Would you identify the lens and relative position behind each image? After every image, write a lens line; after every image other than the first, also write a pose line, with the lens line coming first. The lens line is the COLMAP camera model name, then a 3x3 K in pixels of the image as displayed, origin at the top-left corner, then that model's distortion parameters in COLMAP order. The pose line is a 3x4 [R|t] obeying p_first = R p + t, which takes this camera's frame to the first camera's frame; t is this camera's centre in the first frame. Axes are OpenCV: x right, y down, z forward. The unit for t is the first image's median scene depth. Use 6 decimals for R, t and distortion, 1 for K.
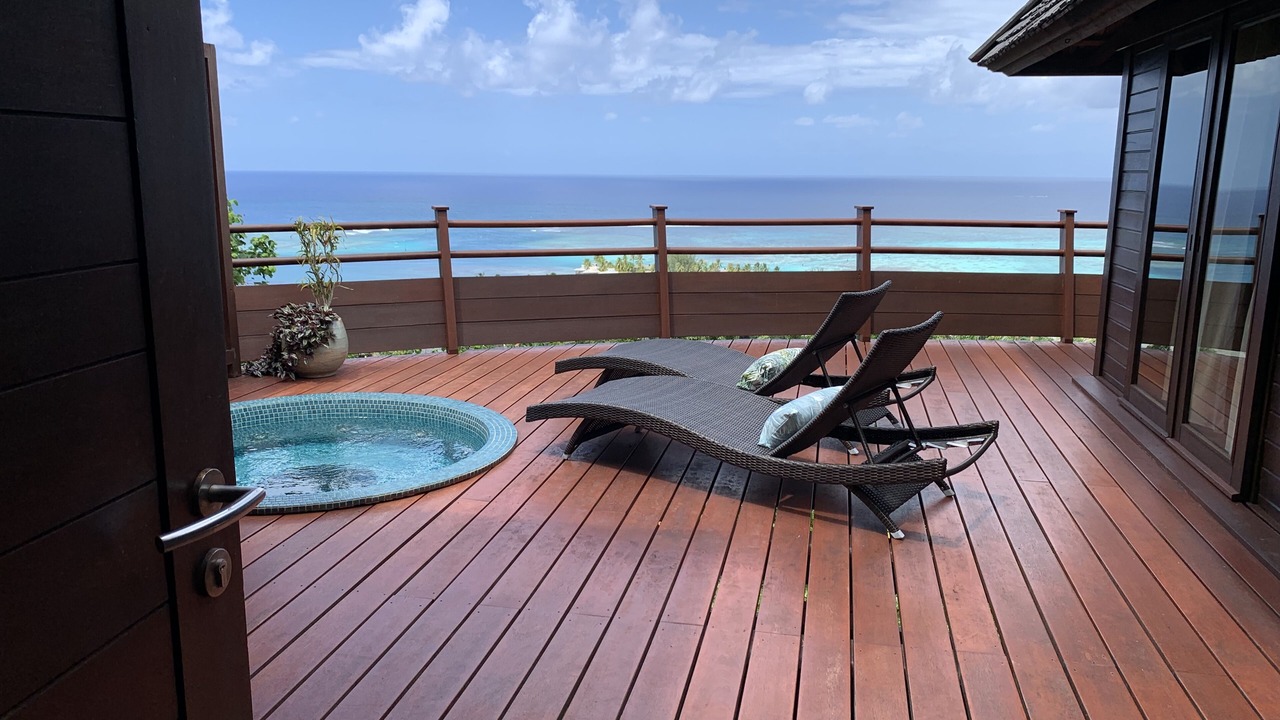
lens RADIAL K [[981.8, 0, 640.0], [0, 981.8, 360.0], [0, 0, 1]] dist [0.045759, -0.127089]
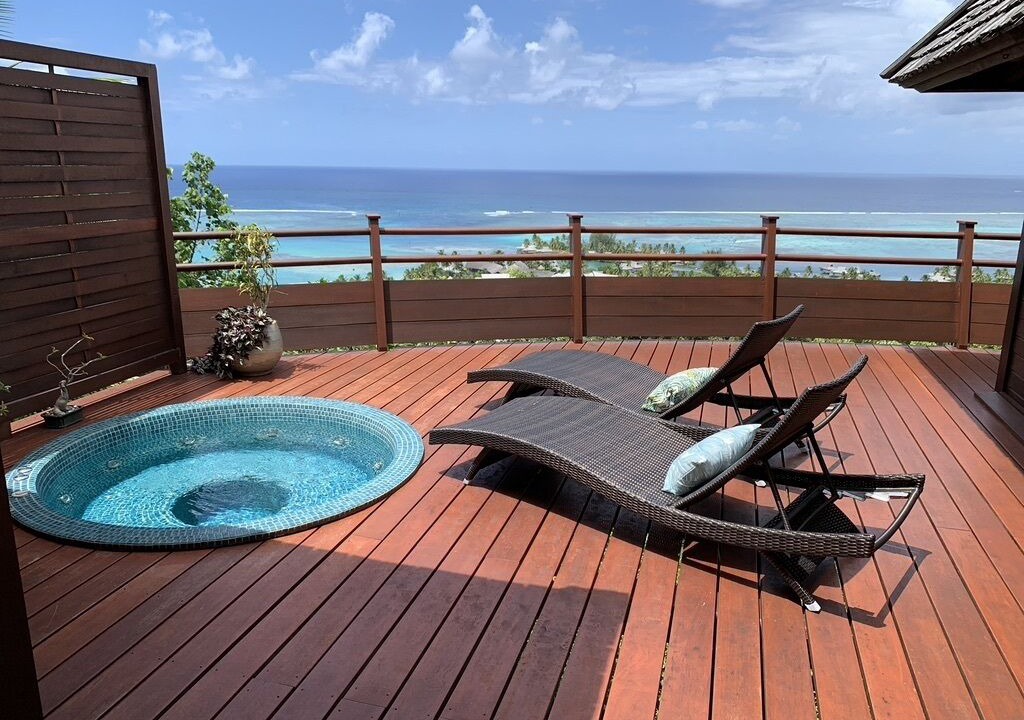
lens RADIAL K [[790.0, 0, 512.0], [0, 790.0, 360.0], [0, 0, 1]] dist [-0.001309, -0.001313]
pose [[0.997262, 0.021695, -0.070691, 0.019630], [-0.018129, 0.998550, 0.050691, -0.055118], [0.071688, -0.049271, 0.996209, 0.172808]]
